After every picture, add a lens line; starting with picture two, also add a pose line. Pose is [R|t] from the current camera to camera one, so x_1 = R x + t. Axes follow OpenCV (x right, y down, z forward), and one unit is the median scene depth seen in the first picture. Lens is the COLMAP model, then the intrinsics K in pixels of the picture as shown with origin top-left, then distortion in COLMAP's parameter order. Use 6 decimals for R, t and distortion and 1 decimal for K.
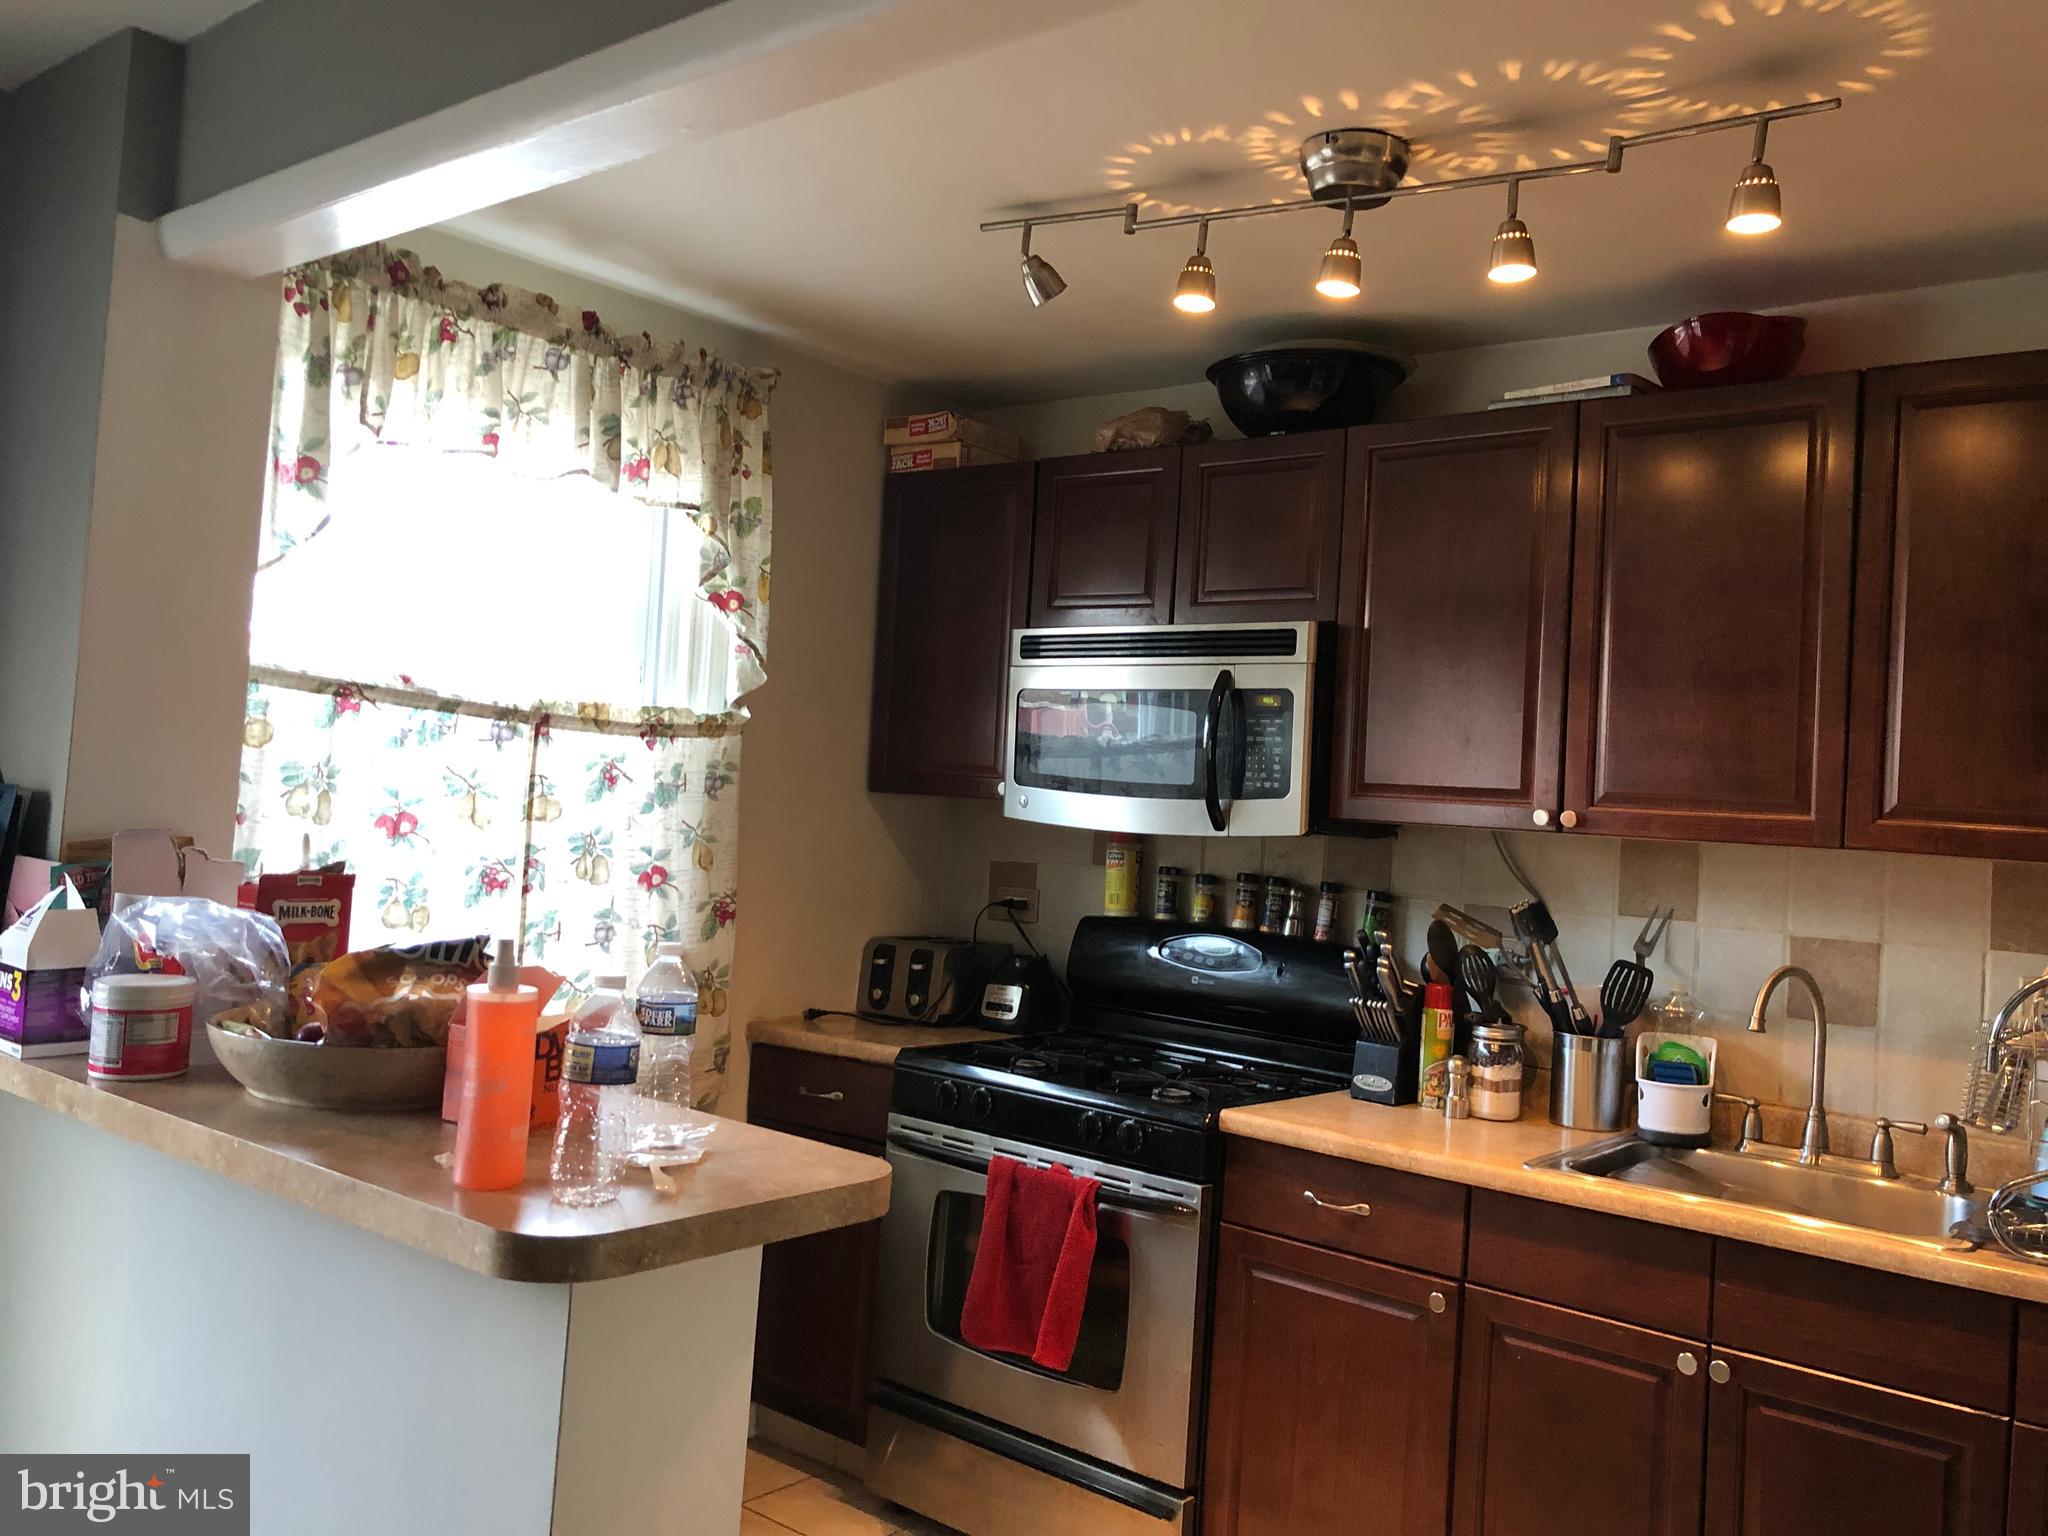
lens RADIAL K [[1660.5, 0, 1050.7], [0, 1660.5, 742.7], [0, 0, 1]] dist [0.027627, -0.034540]
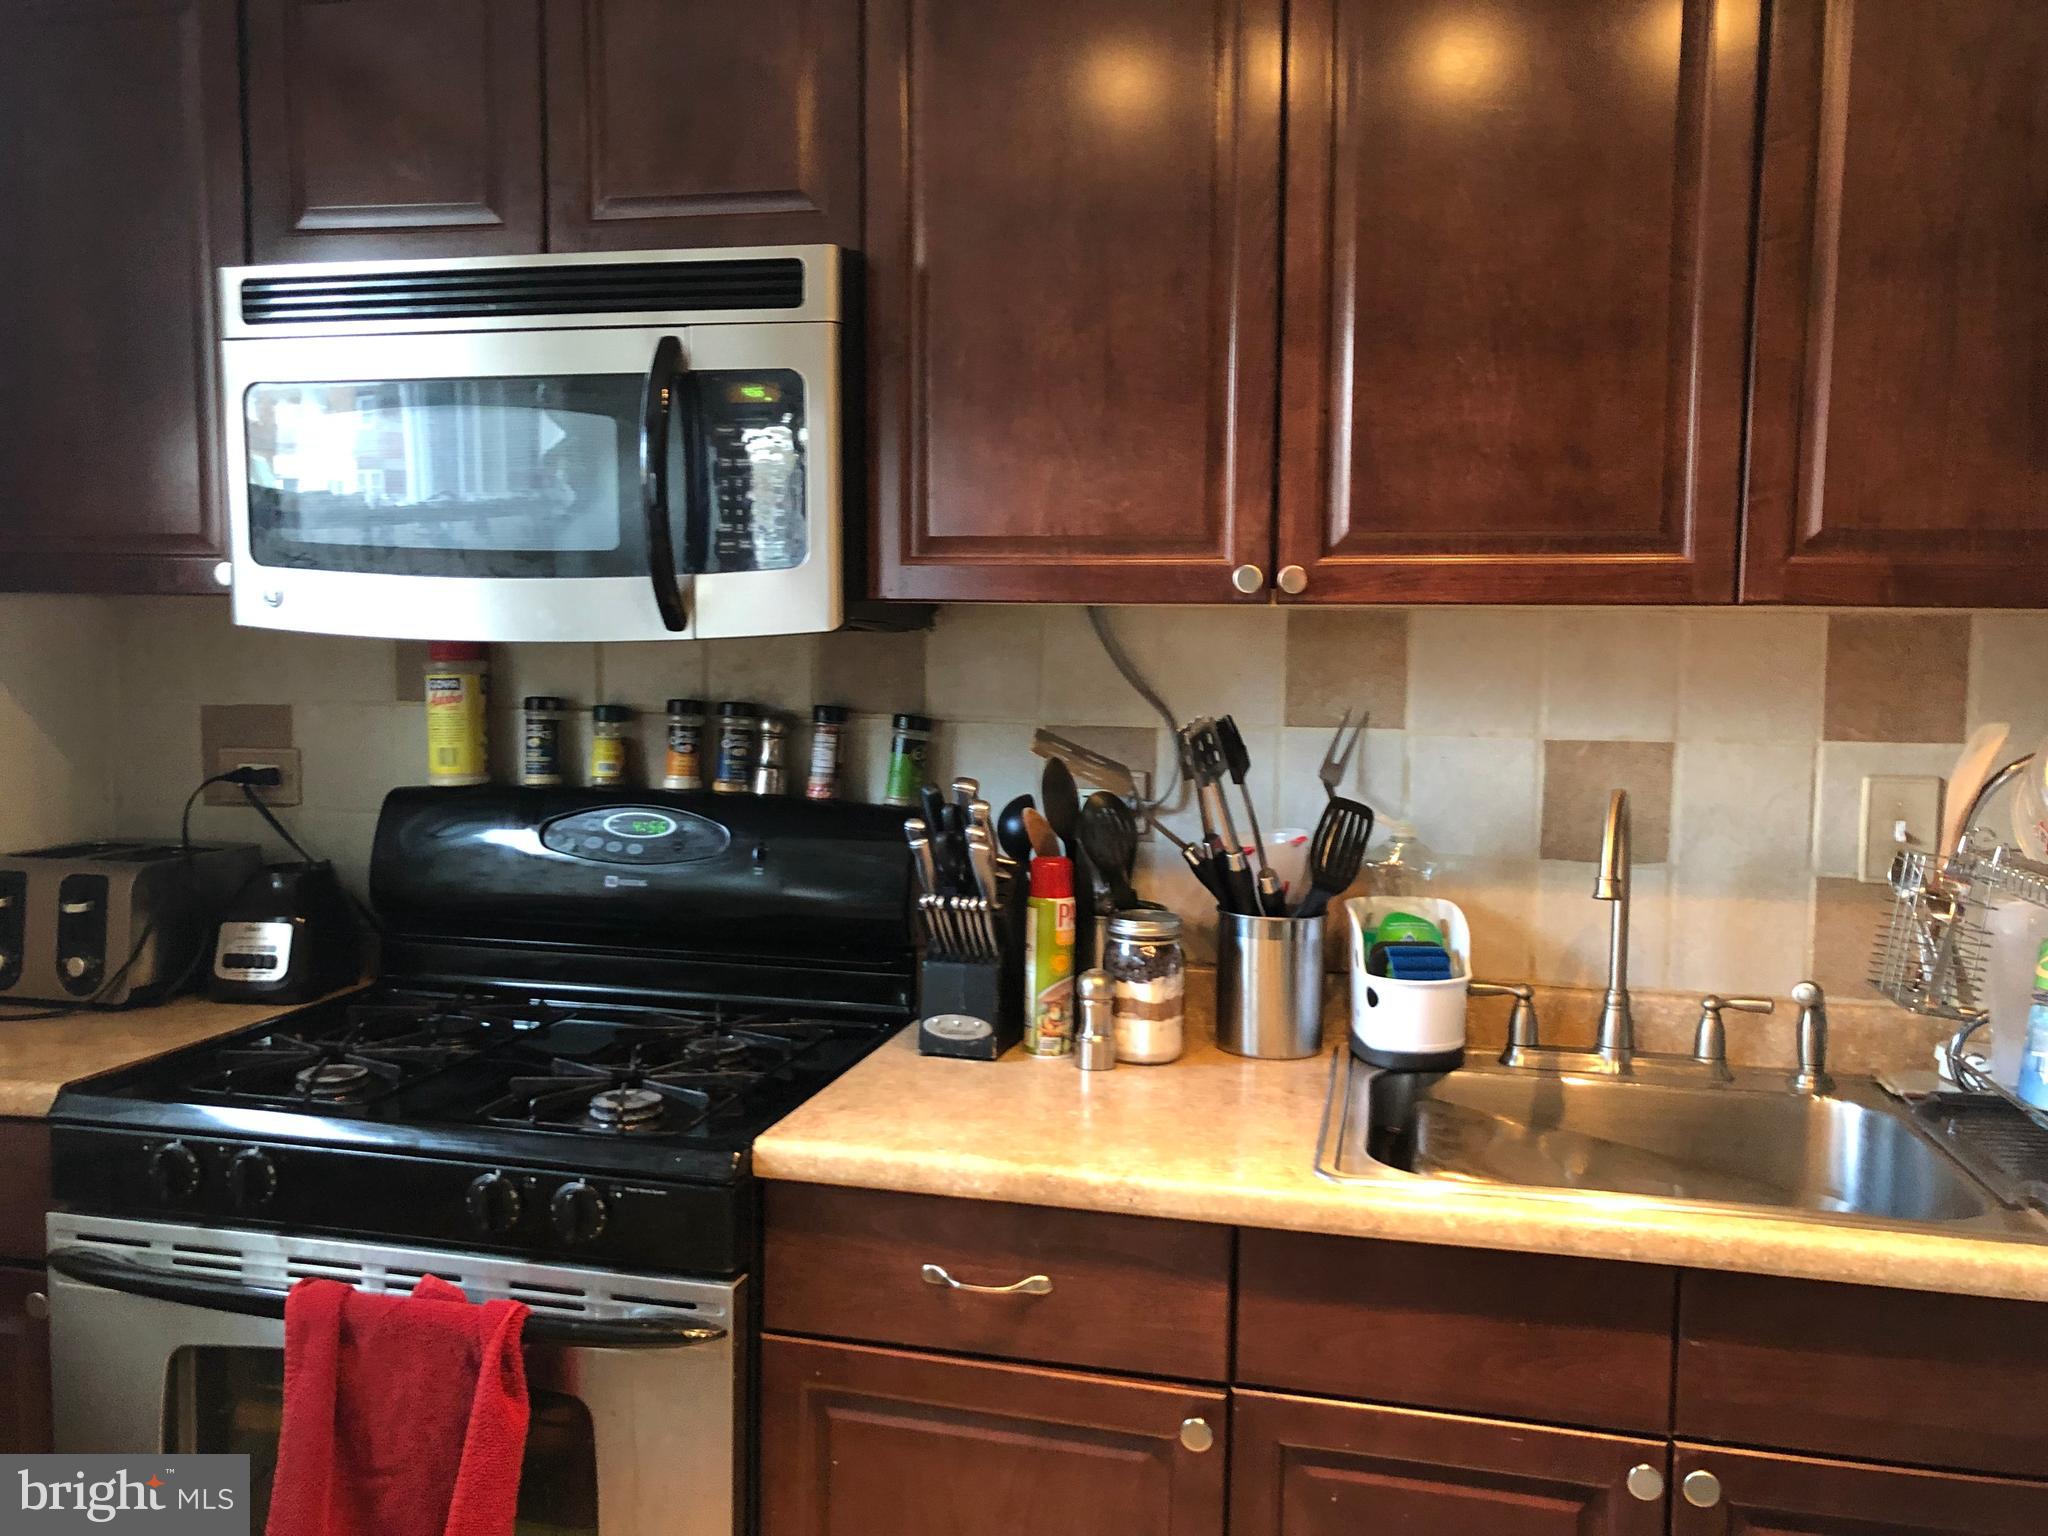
lens RADIAL K [[1660.5, 0, 1007.7], [0, 1660.5, 755.1], [0, 0, 1]] dist [0.027627, -0.034540]
pose [[0.900168, -0.081171, 0.427911, -0.044161], [0.025878, 0.990712, 0.133492, 0.024796], [-0.434773, -0.109092, 0.893908, 0.474001]]
